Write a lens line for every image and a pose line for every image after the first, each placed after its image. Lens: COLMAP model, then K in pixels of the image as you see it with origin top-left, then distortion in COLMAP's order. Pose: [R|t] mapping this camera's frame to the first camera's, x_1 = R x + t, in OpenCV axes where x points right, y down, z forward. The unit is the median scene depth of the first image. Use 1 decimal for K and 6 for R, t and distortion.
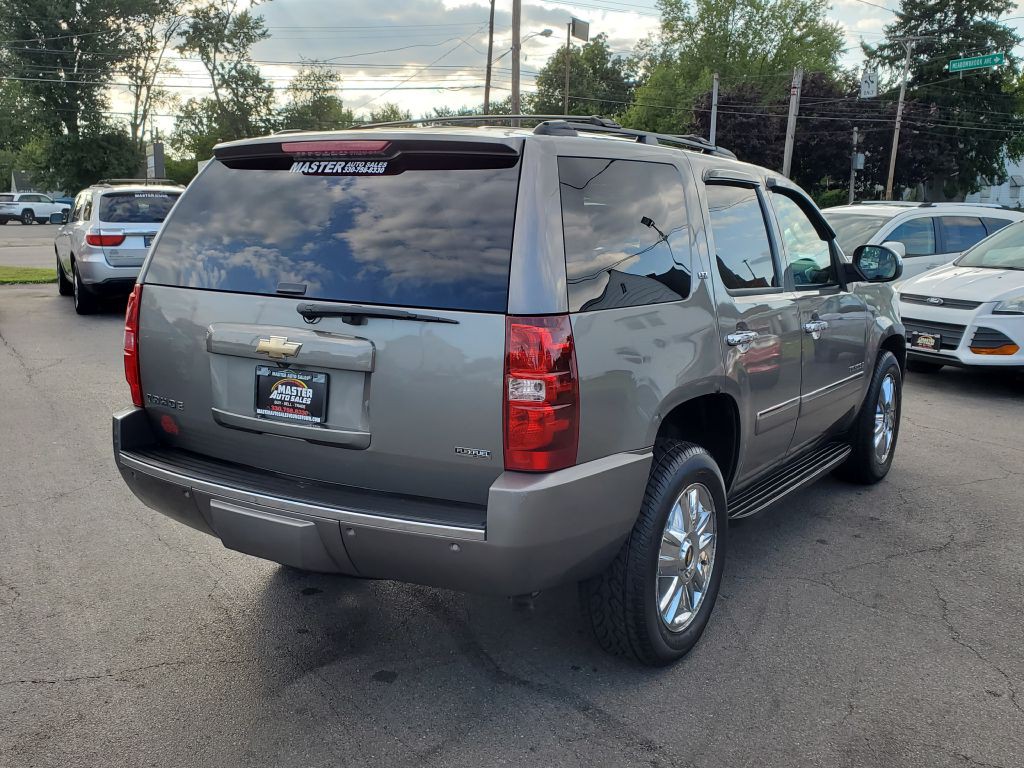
lens RADIAL K [[1055.0, 0, 512.0], [0, 1055.0, 384.0], [0, 0, 1]] dist [0.011556, 0.005235]
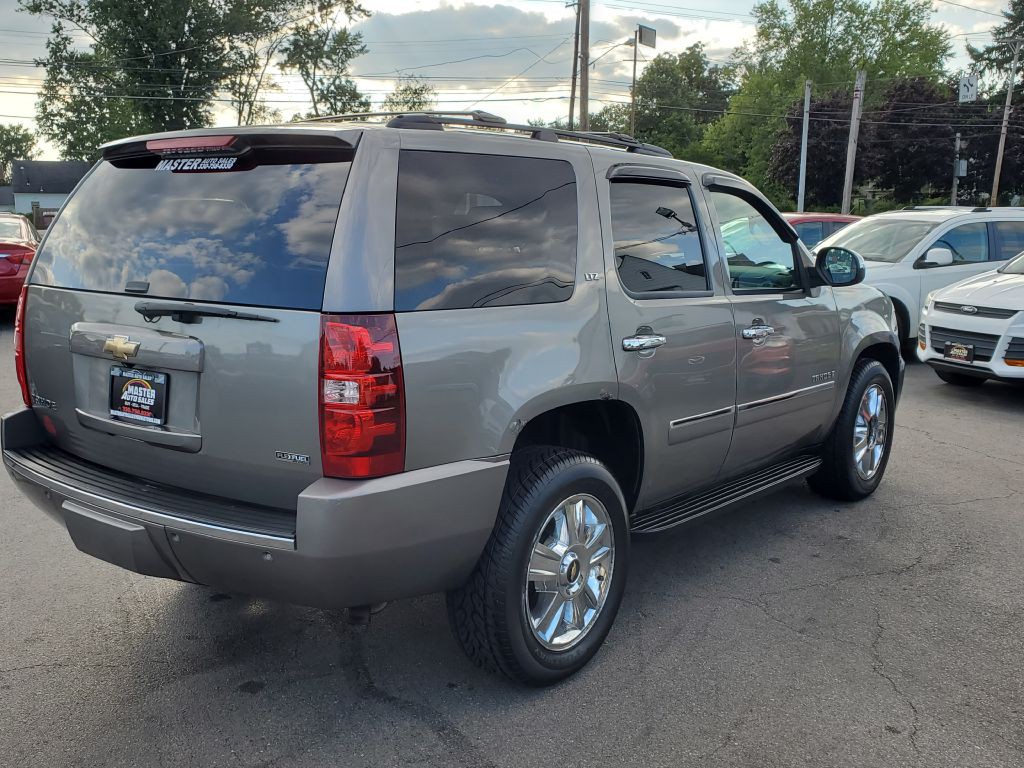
lens RADIAL K [[1053.5, 0, 512.0], [0, 1053.5, 384.0], [0, 0, 1]] dist [0.008351, 0.028240]
pose [[0.995606, 0.010181, -0.093088, 0.161037], [-0.011131, 0.999891, -0.009690, 0.003650], [0.092979, 0.010684, 0.995611, 0.040276]]
